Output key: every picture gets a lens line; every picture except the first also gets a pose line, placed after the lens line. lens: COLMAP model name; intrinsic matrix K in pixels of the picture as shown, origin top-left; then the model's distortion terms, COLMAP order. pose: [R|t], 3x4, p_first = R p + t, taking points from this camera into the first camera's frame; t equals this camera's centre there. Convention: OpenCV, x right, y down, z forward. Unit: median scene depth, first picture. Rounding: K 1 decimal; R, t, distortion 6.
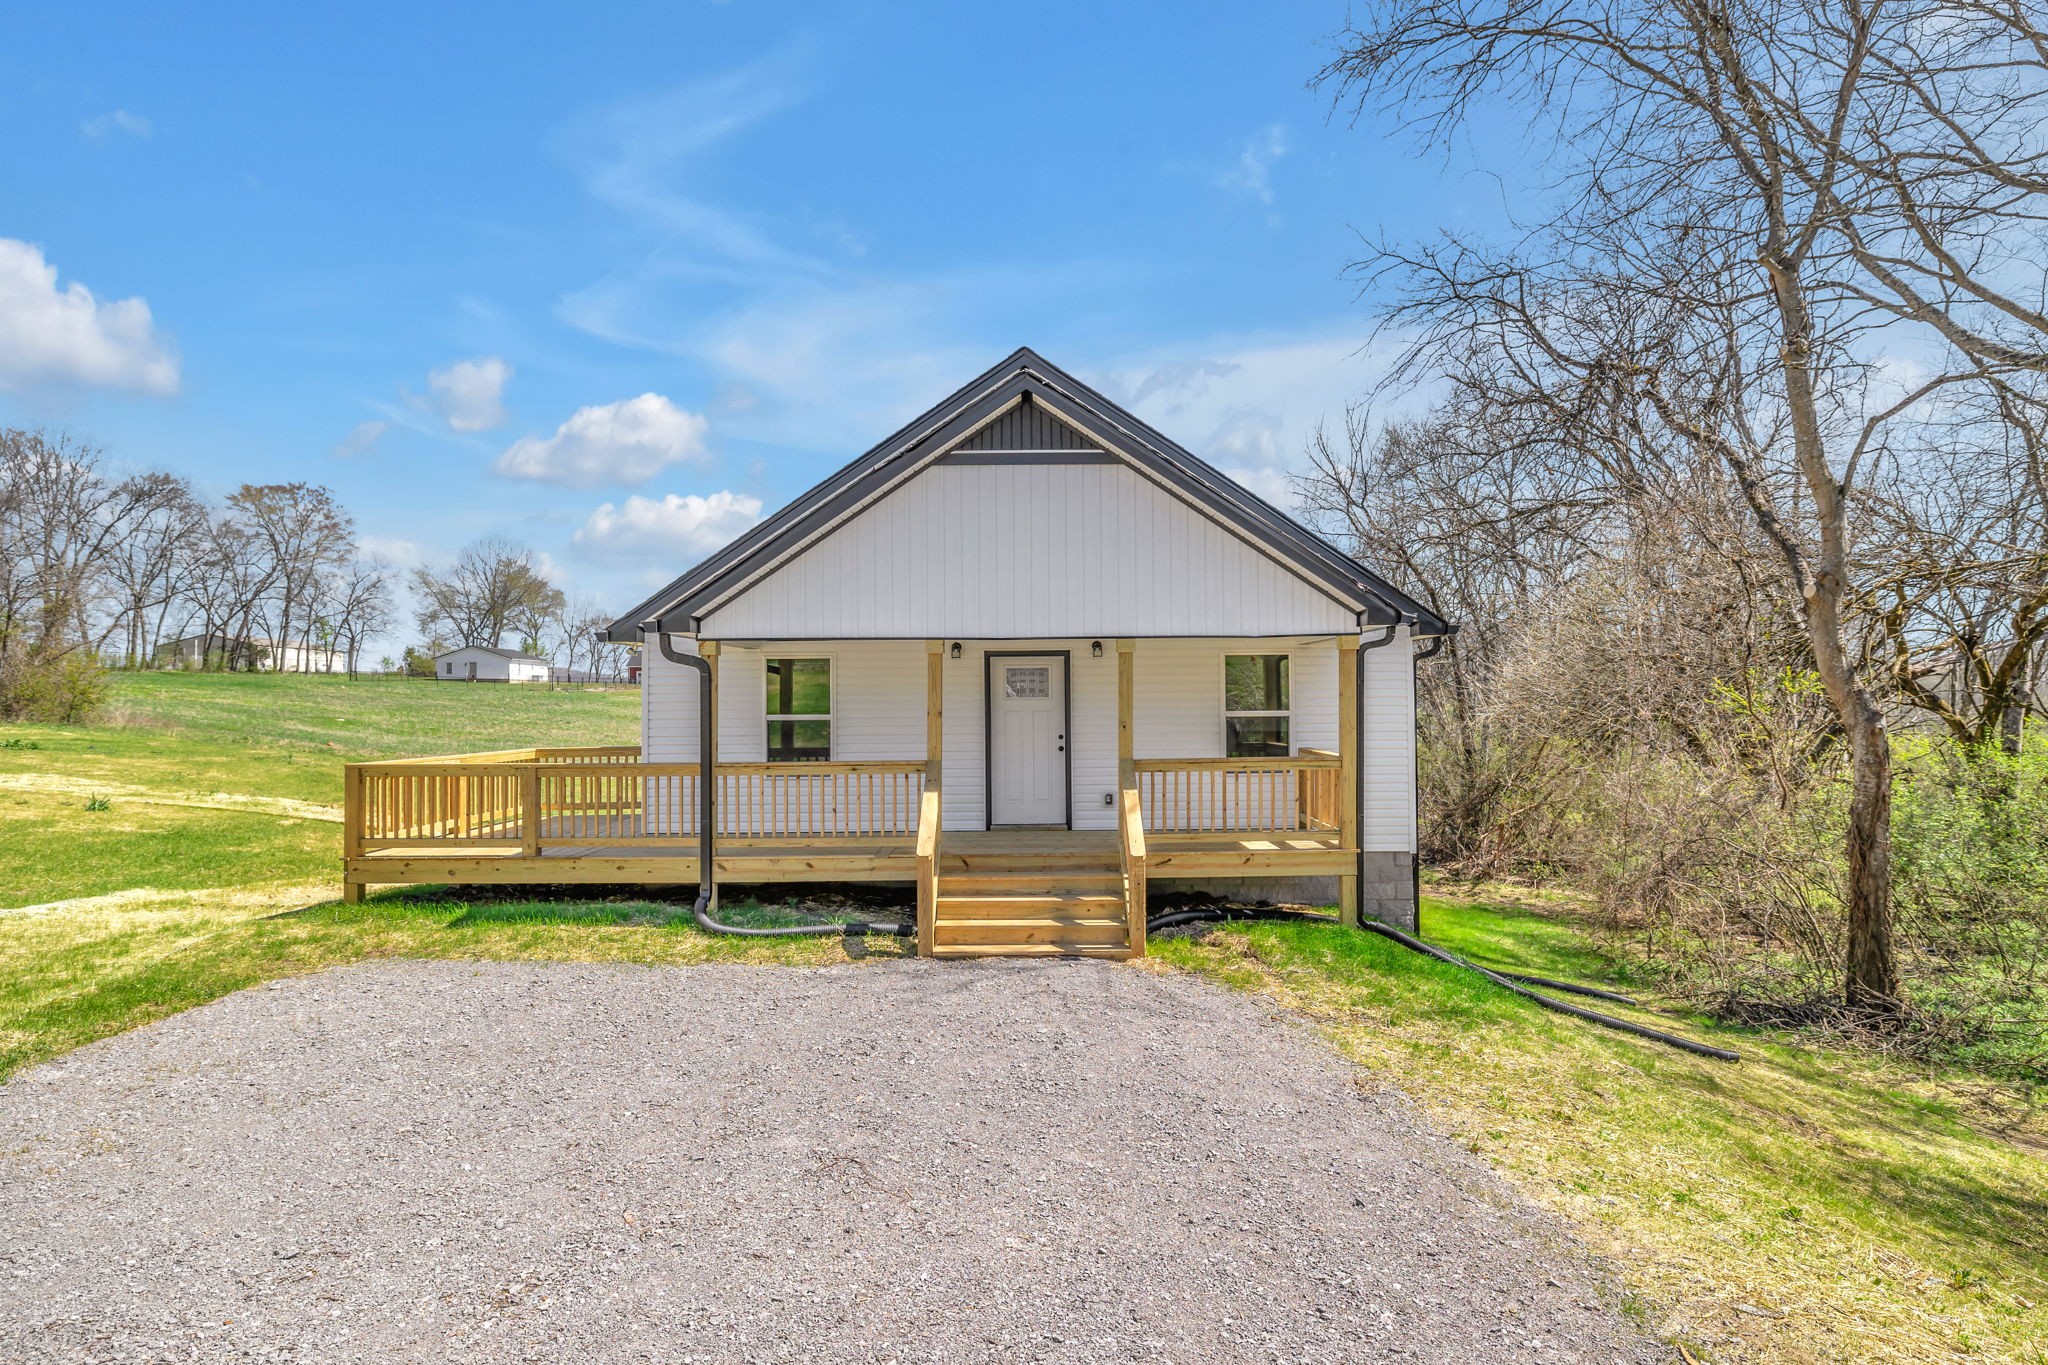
lens RADIAL K [[958.1, 0, 1043.2], [0, 958.1, 678.6], [0, 0, 1]] dist [-0.001689, 0.000249]
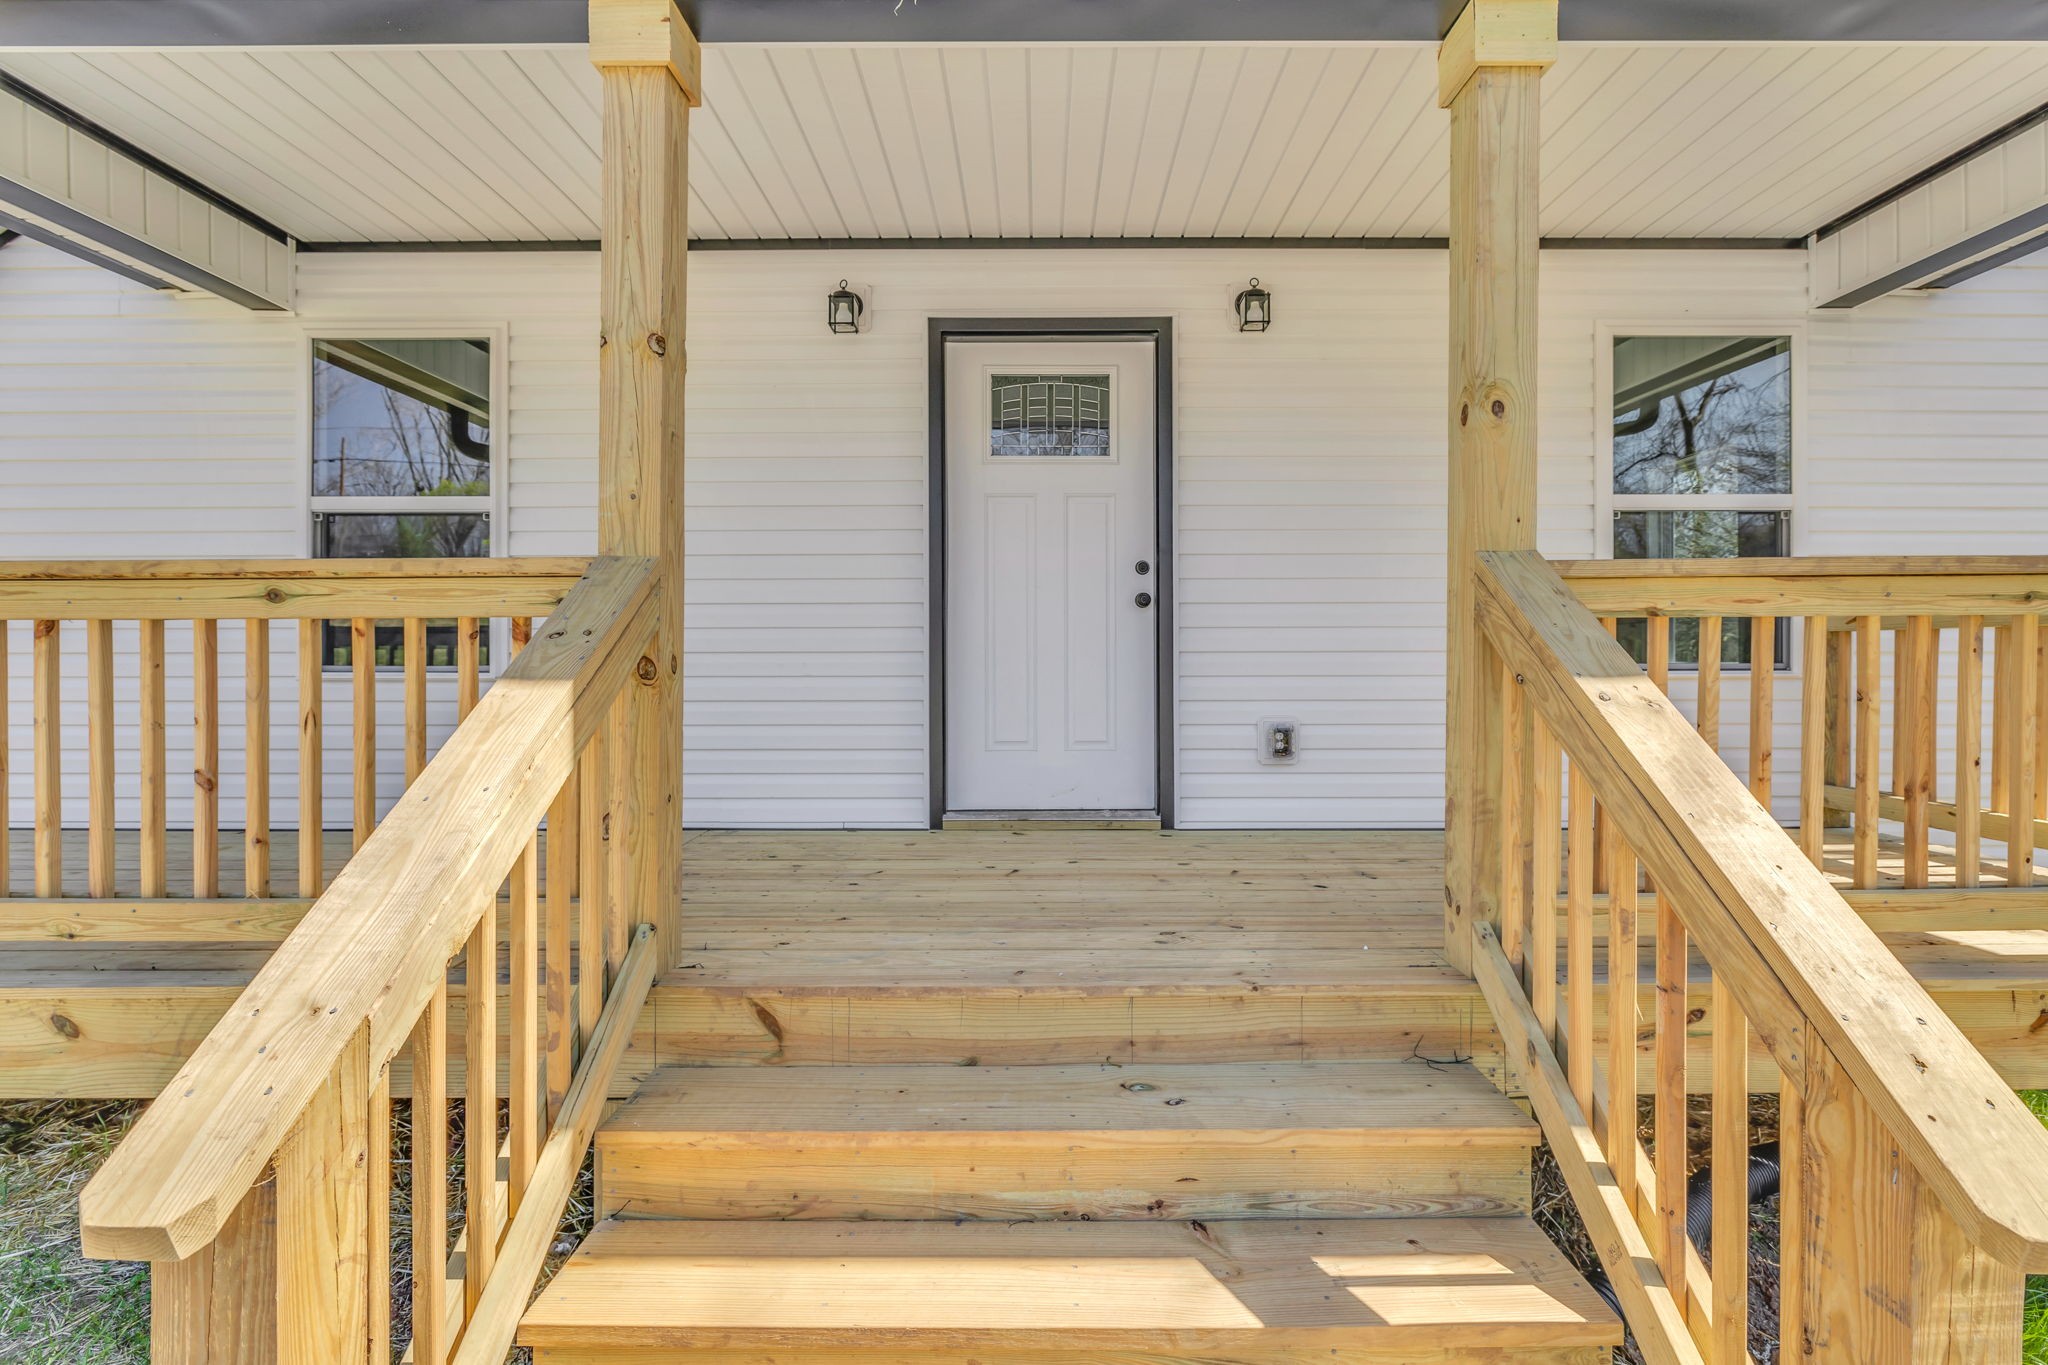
lens RADIAL K [[948.5, 0, 1045.2], [0, 948.5, 661.8], [0, 0, 1]] dist [-0.002864, -0.000250]
pose [[0.999798, 0.006621, -0.019000, -0.012584], [-0.005909, 0.999287, 0.037287, 0.095411], [0.019233, -0.037168, 0.999124, 0.745310]]
